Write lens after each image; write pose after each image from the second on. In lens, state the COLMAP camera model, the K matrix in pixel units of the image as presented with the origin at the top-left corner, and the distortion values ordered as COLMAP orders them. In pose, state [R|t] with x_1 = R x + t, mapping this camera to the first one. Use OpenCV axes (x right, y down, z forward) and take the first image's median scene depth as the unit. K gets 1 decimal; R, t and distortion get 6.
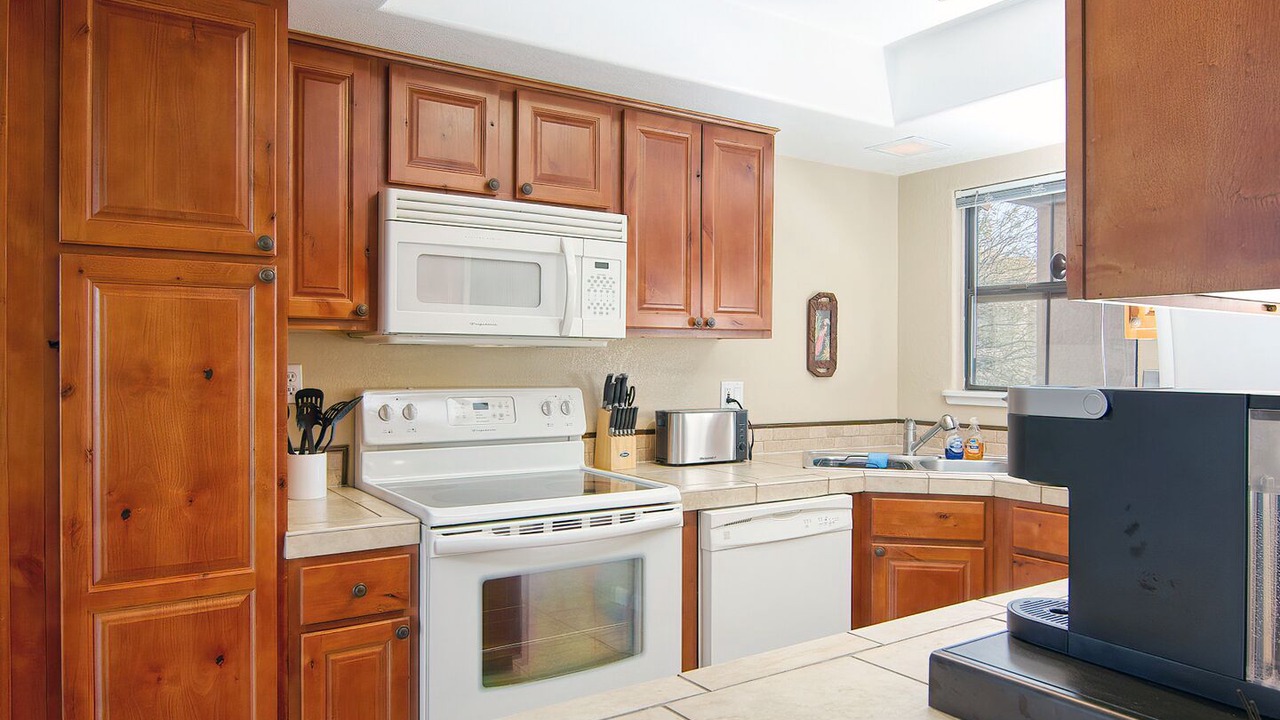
lens RADIAL K [[874.1, 0, 635.1], [0, 874.1, 371.6], [0, 0, 1]] dist [0.009449, -0.016348]
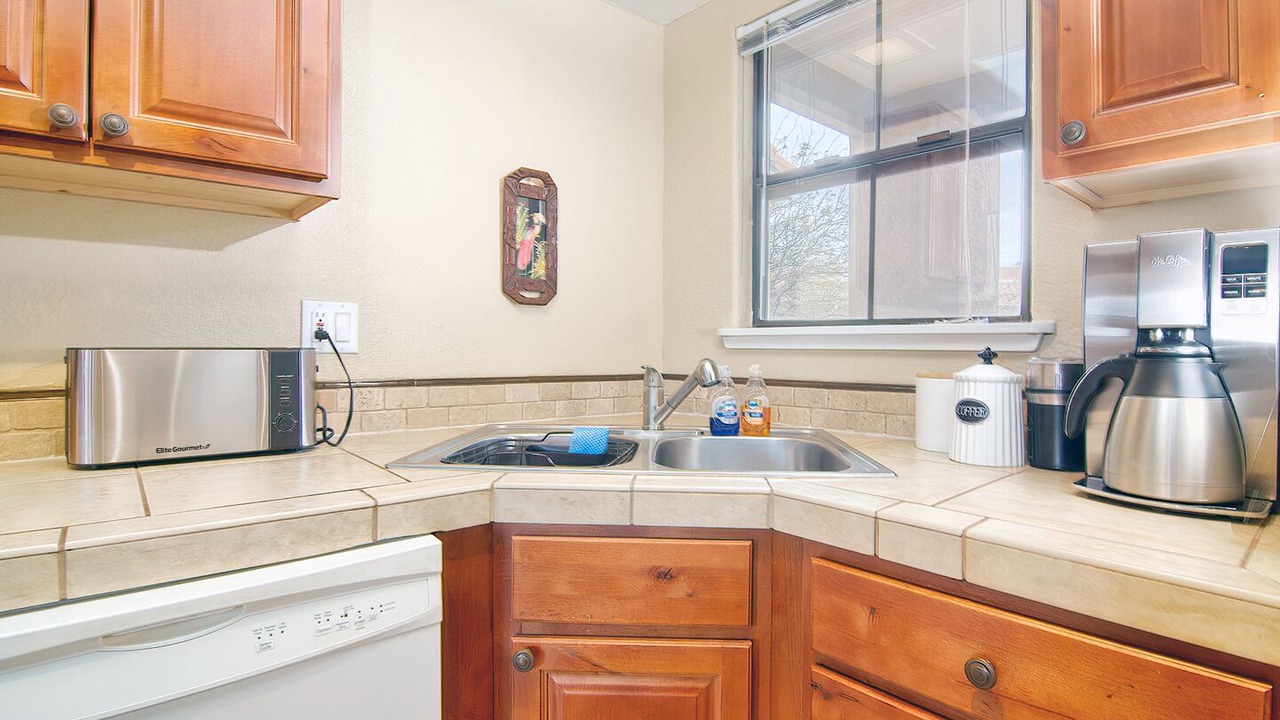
lens RADIAL K [[632.4, 0, 658.2], [0, 632.4, 351.9], [0, 0, 1]] dist [-0.016930, -0.002624]
pose [[0.989366, -0.000178, 0.145444, 0.324346], [0.000895, 0.999988, -0.004865, 0.056946], [-0.145441, 0.004943, 0.989355, 0.731033]]
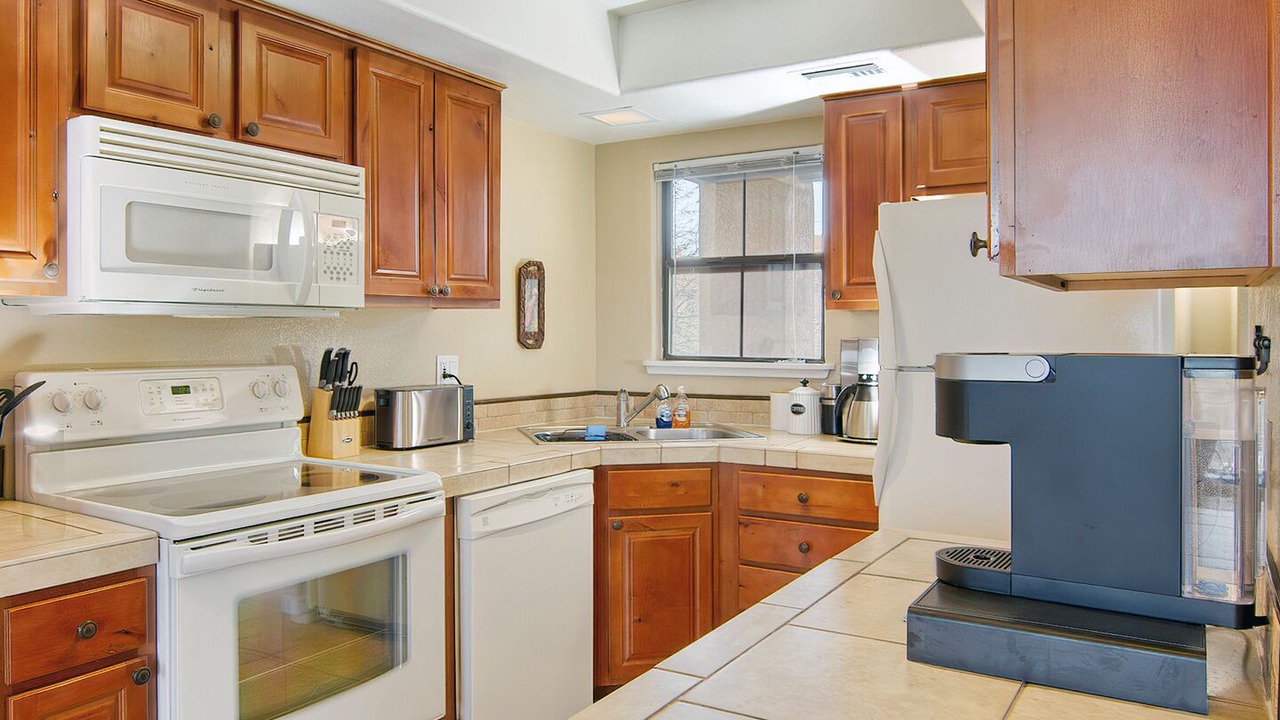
lens RADIAL K [[935.0, 0, 597.8], [0, 935.0, 343.6], [0, 0, 1]] dist [0.005521, -0.021349]
pose [[0.919545, -0.011106, 0.392827, -0.164037], [0.011351, 0.999934, 0.001701, -0.000951], [-0.392820, 0.002895, 0.919611, 0.042223]]
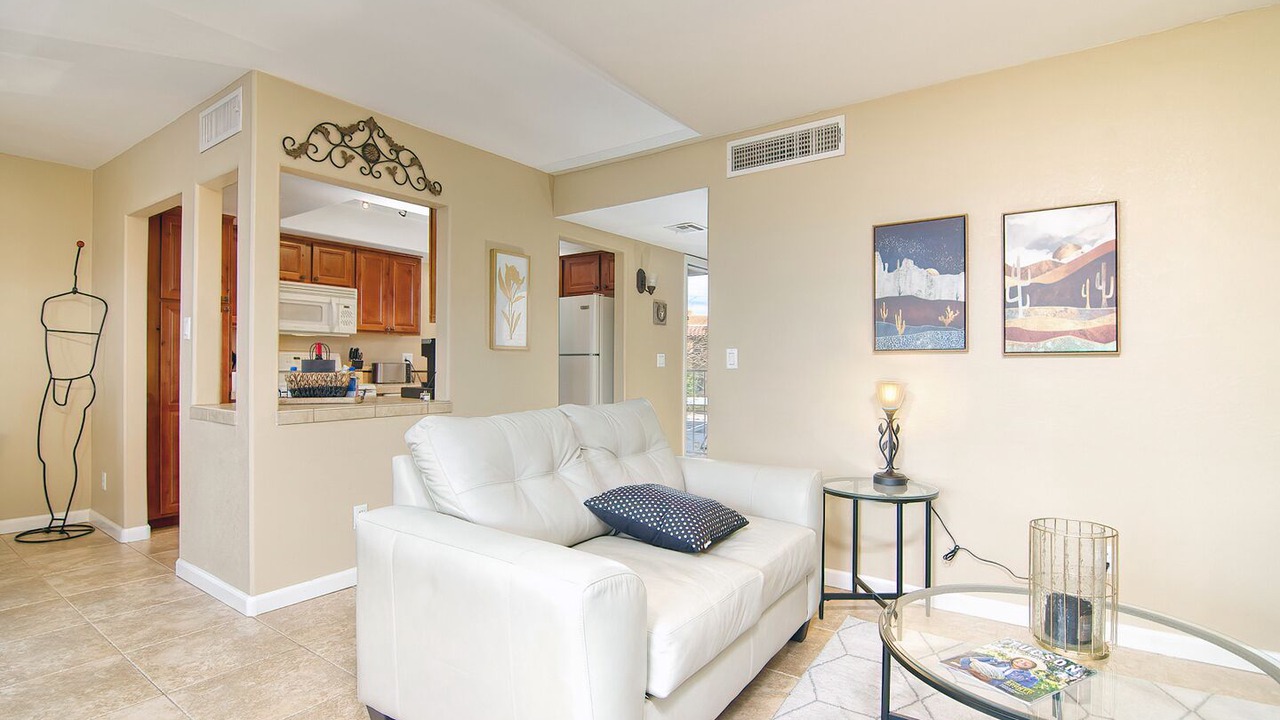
lens RADIAL K [[615.1, 0, 641.3], [0, 615.1, 362.7], [0, 0, 1]] dist [-0.004309, -0.000103]
pose [[0.930032, 0.002557, 0.367469, 0.110698], [0.001748, 0.999934, -0.011384, 0.075354], [-0.367474, 0.011230, 0.929966, -1.109678]]
